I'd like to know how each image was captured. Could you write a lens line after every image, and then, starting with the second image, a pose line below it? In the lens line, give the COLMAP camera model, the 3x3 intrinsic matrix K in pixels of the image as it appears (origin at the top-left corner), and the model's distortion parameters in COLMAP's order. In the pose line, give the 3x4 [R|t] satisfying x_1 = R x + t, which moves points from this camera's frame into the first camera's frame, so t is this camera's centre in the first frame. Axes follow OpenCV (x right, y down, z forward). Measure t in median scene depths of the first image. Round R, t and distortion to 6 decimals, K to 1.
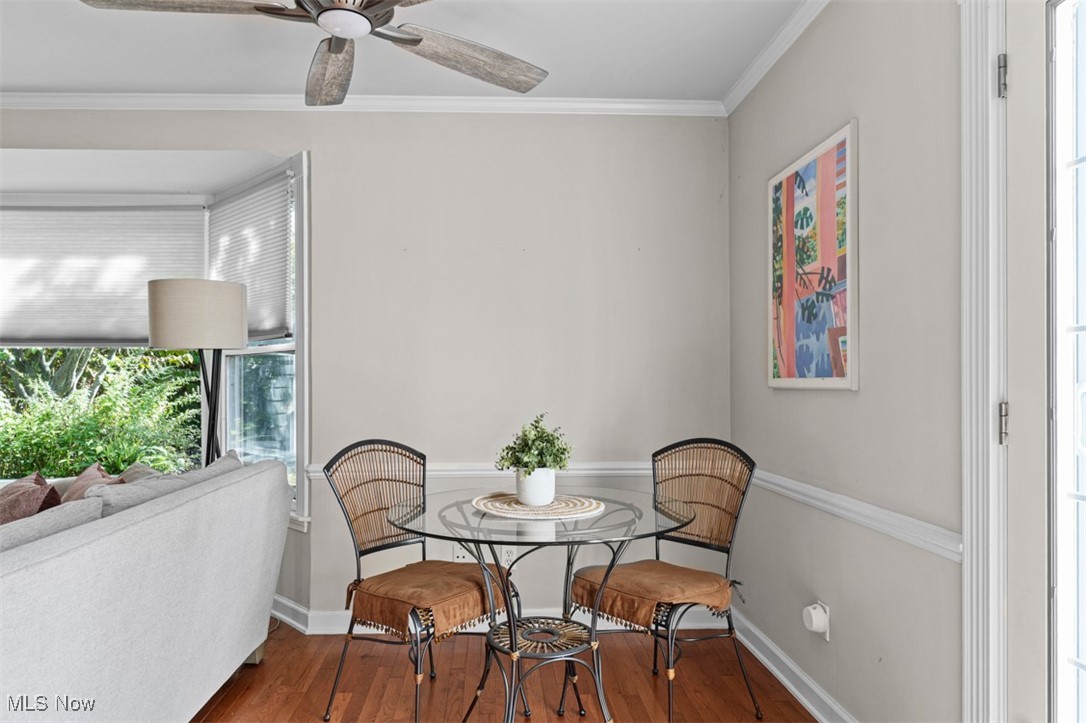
lens RADIAL K [[656.5, 0, 540.7], [0, 656.5, 380.0], [0, 0, 1]] dist [0.000434, 0.000134]
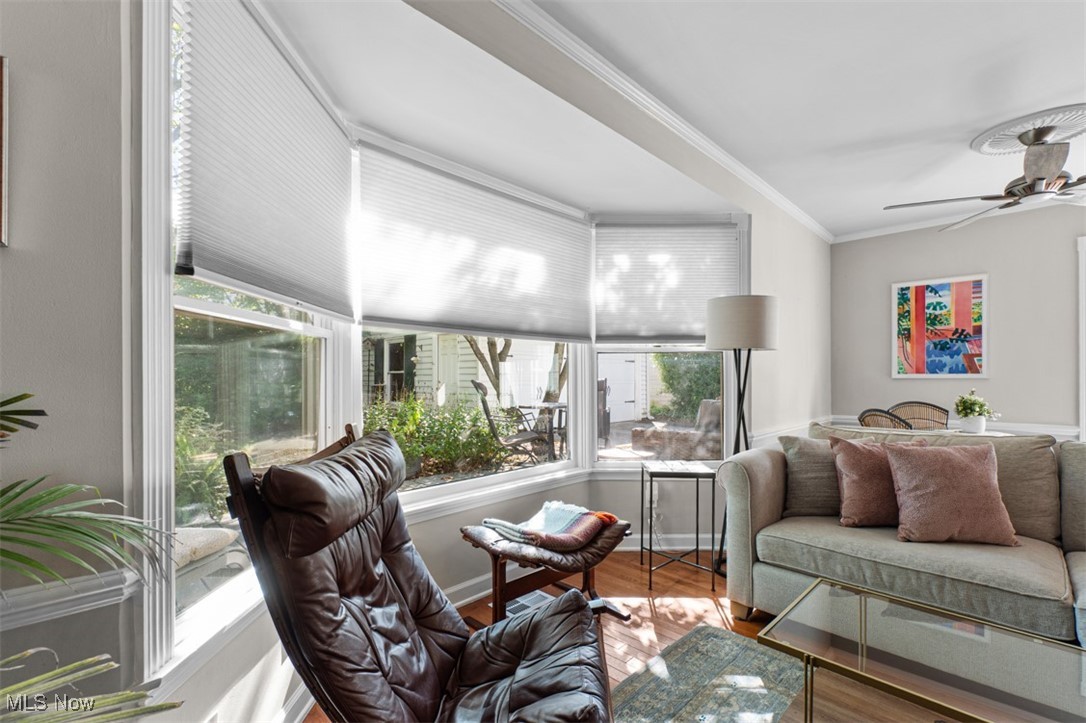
lens RADIAL K [[478.4, 0, 538.6], [0, 478.4, 378.7], [0, 0, 1]] dist [-0.000851, 0.001034]
pose [[0.741360, 0.000558, 0.671107, -1.744249], [-0.001381, 0.999999, 0.000694, 0.014566], [-0.671106, -0.001441, 0.741360, 0.660626]]
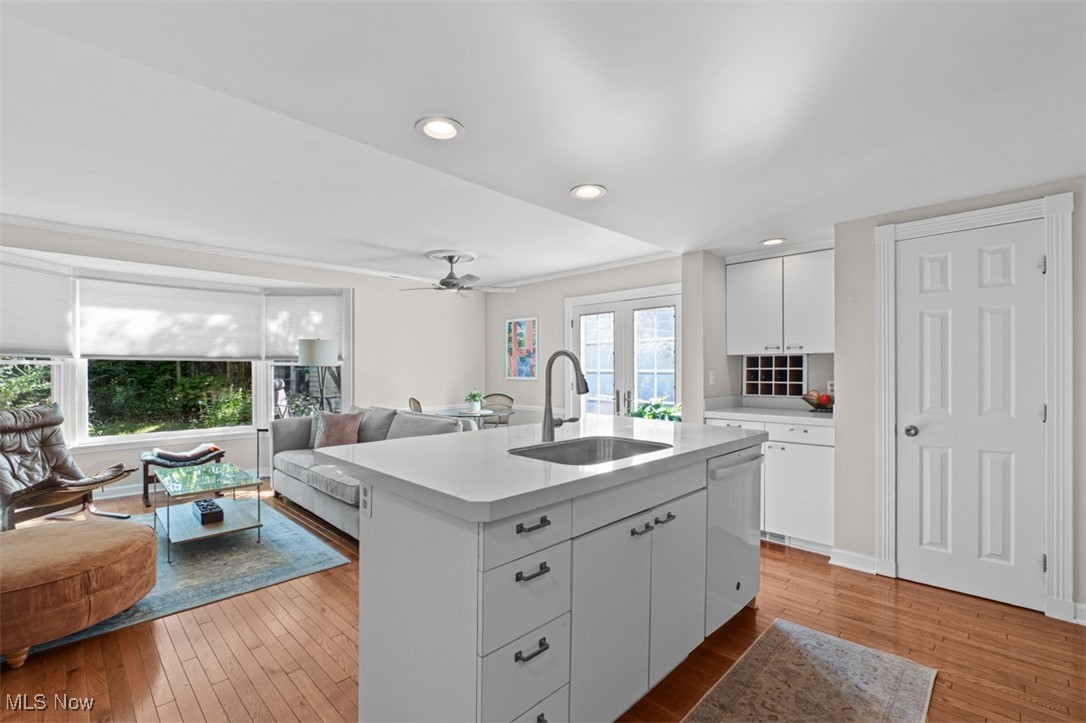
lens RADIAL K [[478.4, 0, 538.6], [0, 478.4, 378.7], [0, 0, 1]] dist [-0.000851, 0.001034]
pose [[0.744294, -0.008623, 0.667797, -1.329886], [-0.004181, 0.999837, 0.017571, -0.039473], [-0.667840, -0.015870, 0.744136, -1.099751]]
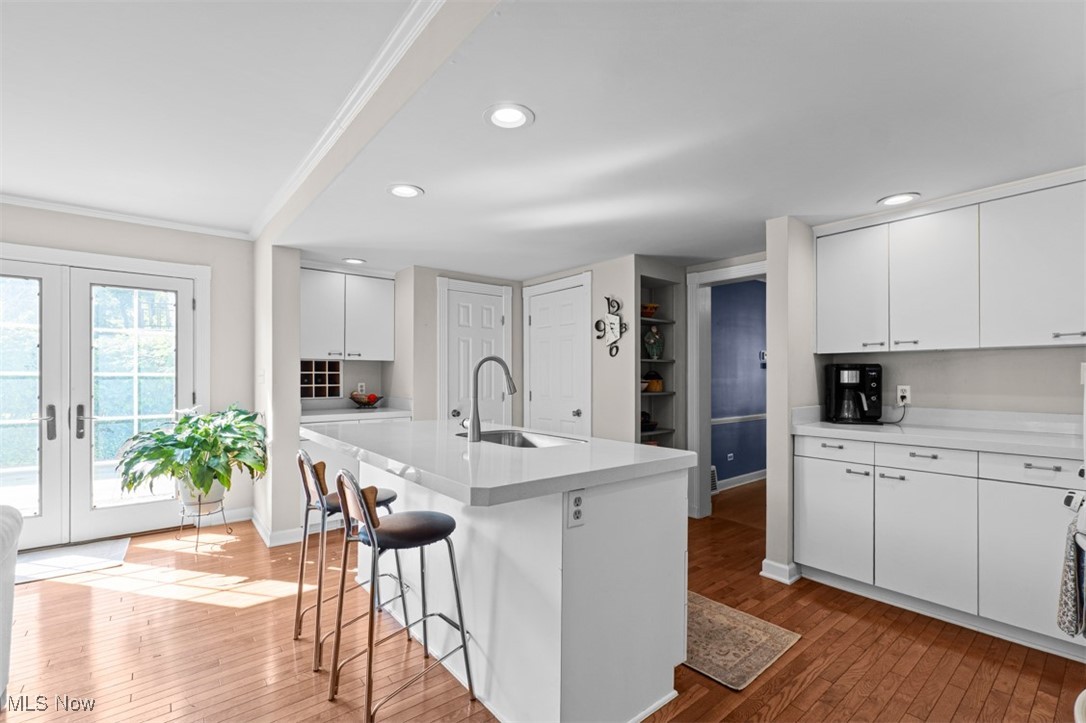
lens RADIAL K [[478.4, 0, 538.6], [0, 478.4, 378.7], [0, 0, 1]] dist [-0.000851, 0.001034]
pose [[-0.585080, -0.003572, 0.810967, -1.544469], [-0.002584, 0.999993, 0.002540, -0.032433], [-0.810971, -0.000609, -0.585086, -0.022071]]
